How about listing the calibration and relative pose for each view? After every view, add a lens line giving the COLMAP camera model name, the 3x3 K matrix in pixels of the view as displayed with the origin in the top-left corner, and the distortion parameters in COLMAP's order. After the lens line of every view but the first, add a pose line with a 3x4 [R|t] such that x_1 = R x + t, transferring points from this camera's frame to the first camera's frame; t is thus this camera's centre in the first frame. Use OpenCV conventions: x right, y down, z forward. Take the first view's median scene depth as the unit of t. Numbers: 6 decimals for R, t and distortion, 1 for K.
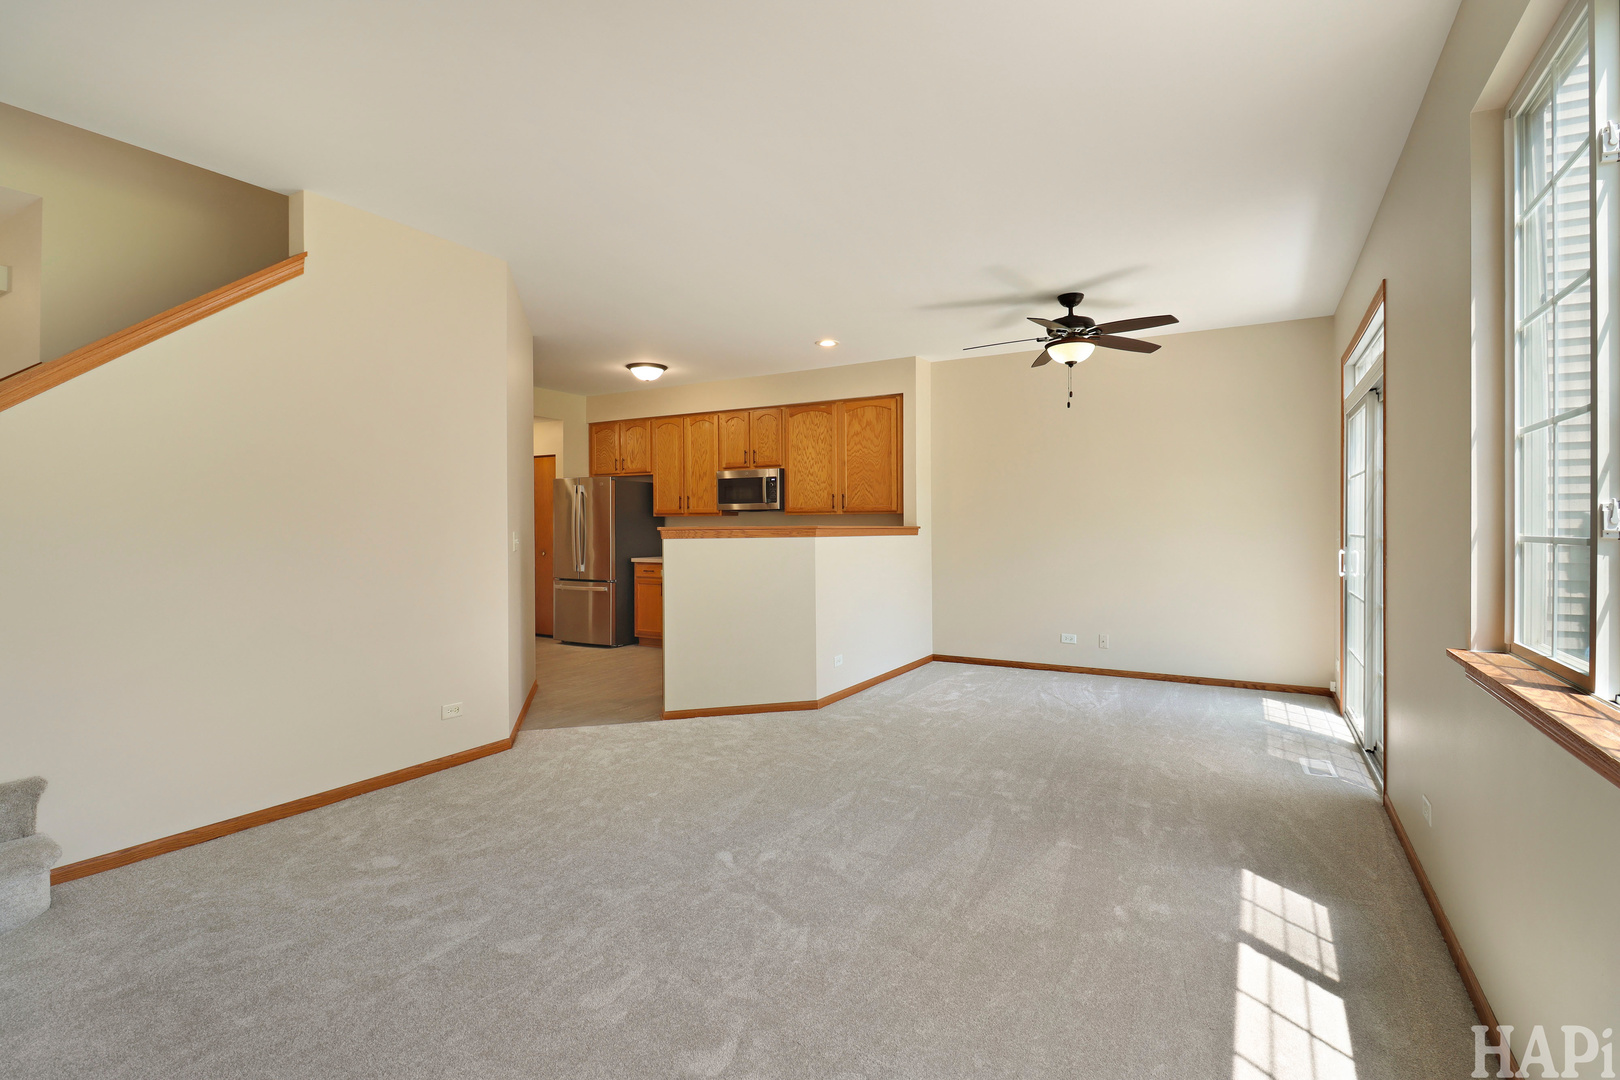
lens RADIAL K [[758.0, 0, 858.1], [0, 758.0, 551.0], [0, 0, 1]] dist [0.001221, -0.004158]
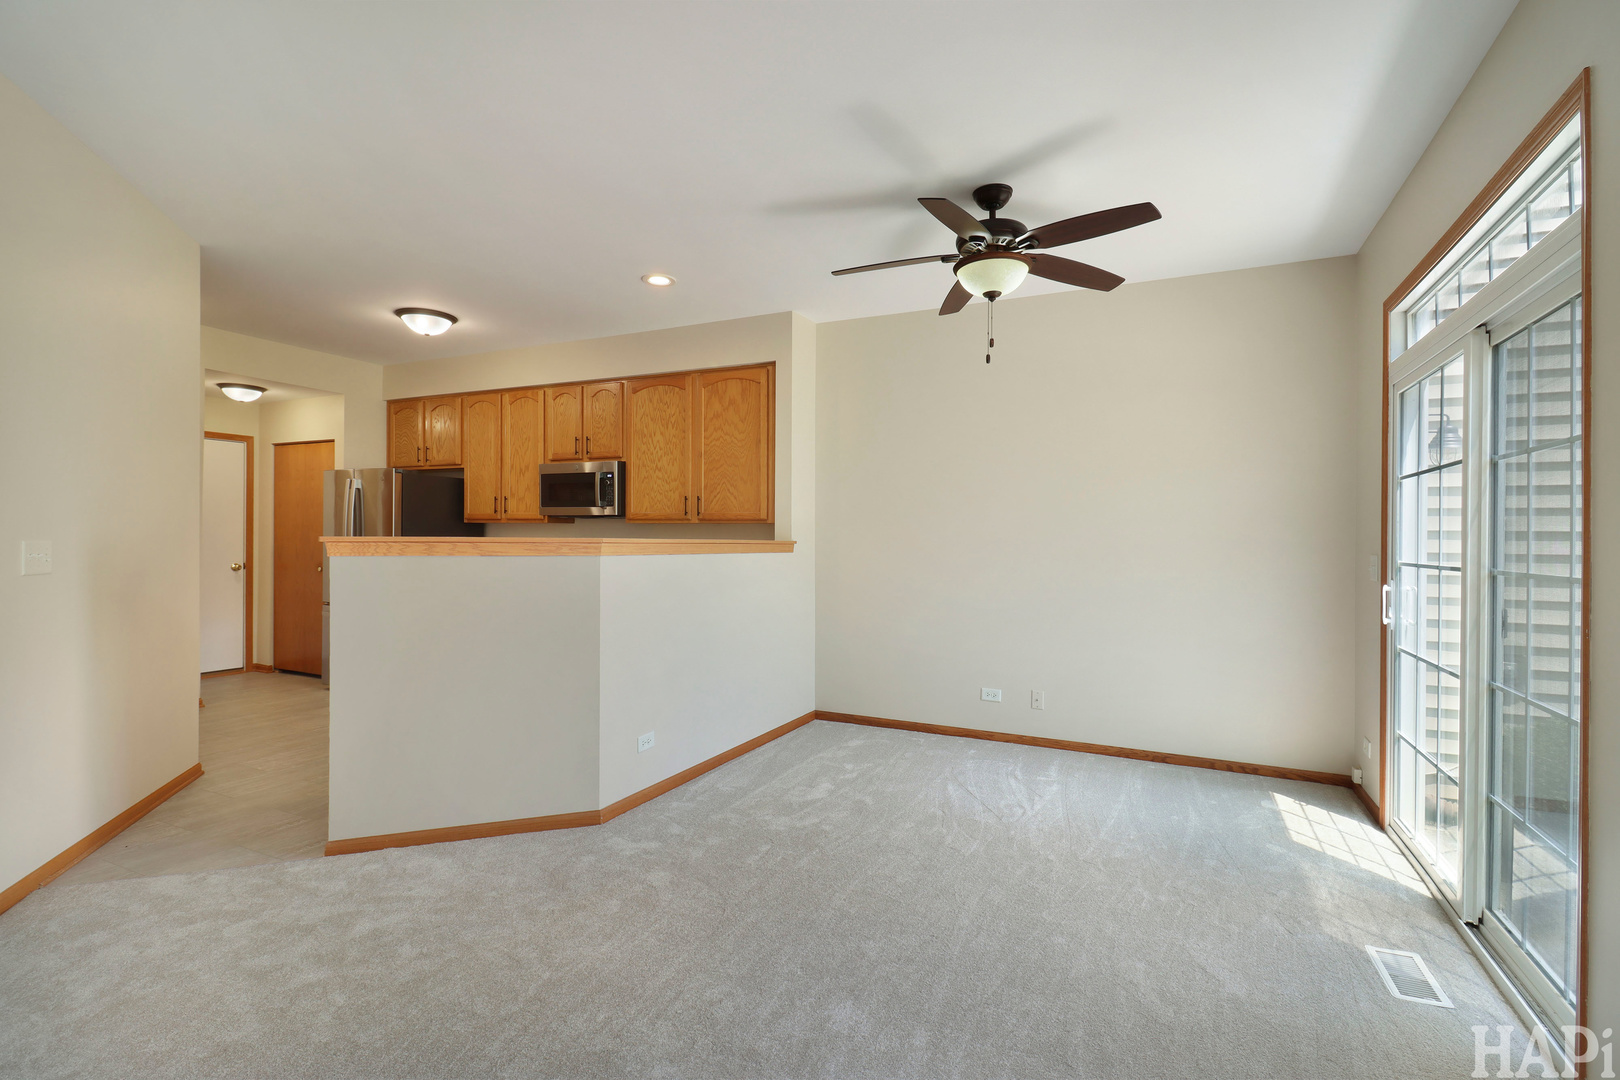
lens RADIAL K [[758.0, 0, 858.4], [0, 758.0, 548.4], [0, 0, 1]] dist [0.001221, -0.004158]
pose [[0.996517, 0.012431, 0.082459, 0.078314], [-0.010727, 0.999720, -0.021078, -0.009274], [-0.082698, 0.020120, 0.996372, 0.247032]]
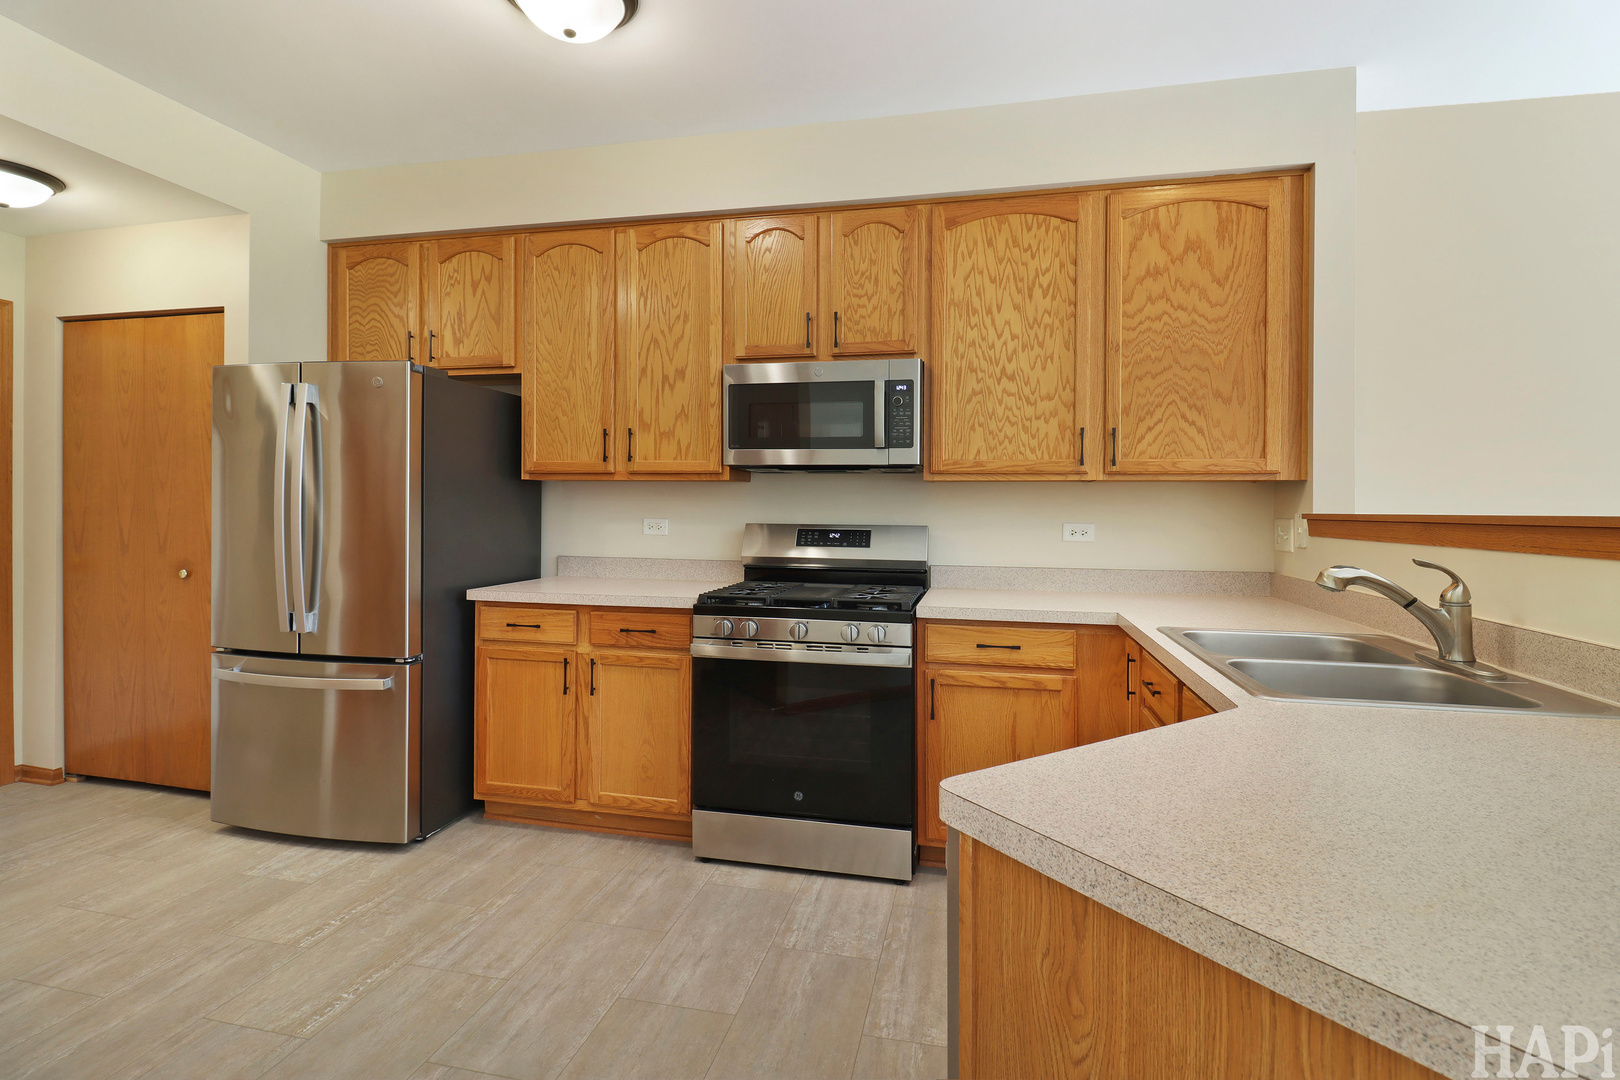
lens RADIAL K [[758.0, 0, 881.5], [0, 758.0, 515.4], [0, 0, 1]] dist [0.001221, -0.004158]
pose [[0.953159, 0.006323, 0.302403, -0.253917], [-0.000506, 0.999813, -0.019309, -0.023590], [-0.302469, 0.018251, 0.952984, 0.684362]]
